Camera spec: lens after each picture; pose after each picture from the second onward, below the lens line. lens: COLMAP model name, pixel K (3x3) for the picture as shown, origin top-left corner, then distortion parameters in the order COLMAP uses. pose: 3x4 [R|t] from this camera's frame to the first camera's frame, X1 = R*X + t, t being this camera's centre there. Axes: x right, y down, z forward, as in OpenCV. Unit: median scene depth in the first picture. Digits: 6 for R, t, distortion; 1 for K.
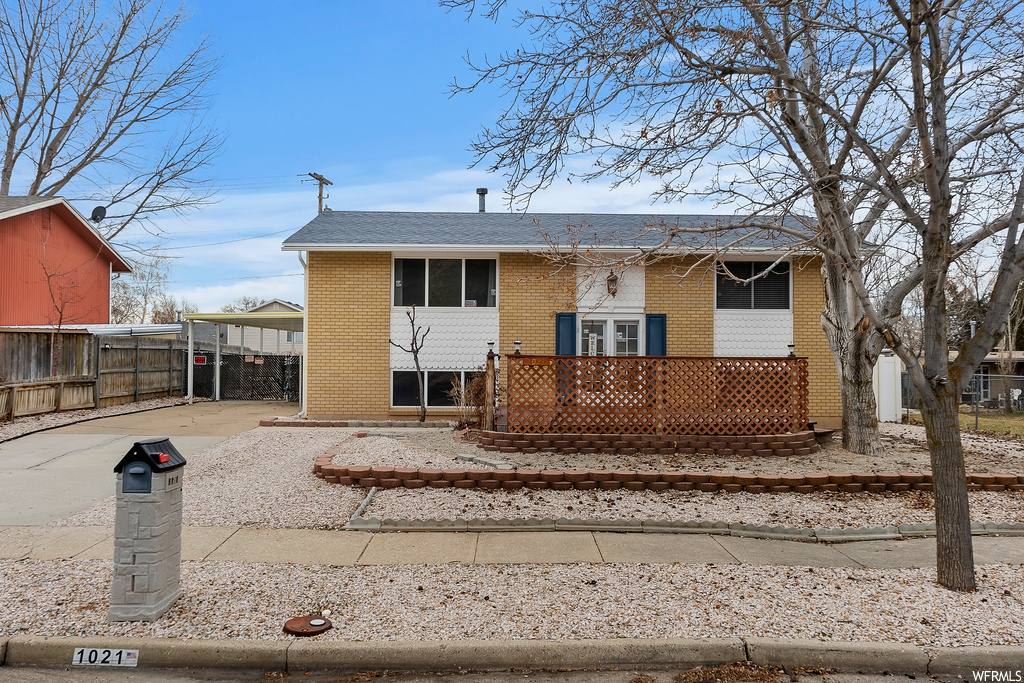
lens RADIAL K [[761.4, 0, 510.9], [0, 761.4, 341.8], [0, 0, 1]] dist [0.005264, 0.001739]
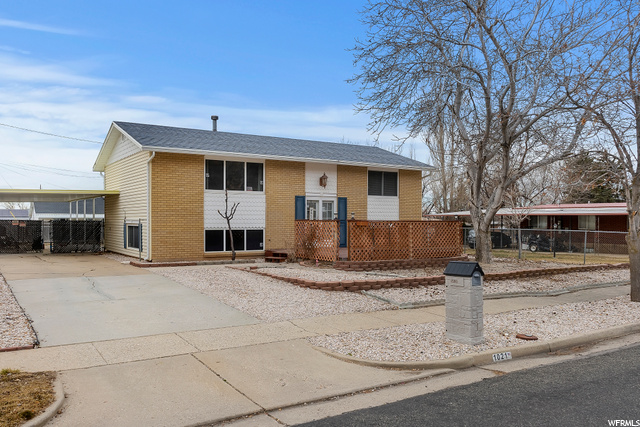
lens RADIAL K [[475.8, 0, 321.5], [0, 475.8, 214.1], [0, 0, 1]] dist [0.005264, 0.001739]
pose [[0.873169, 0.003116, 0.487407, -0.423637], [-0.007473, 0.999948, 0.006996, -0.003332], [-0.487360, -0.009751, 0.873147, 0.008783]]
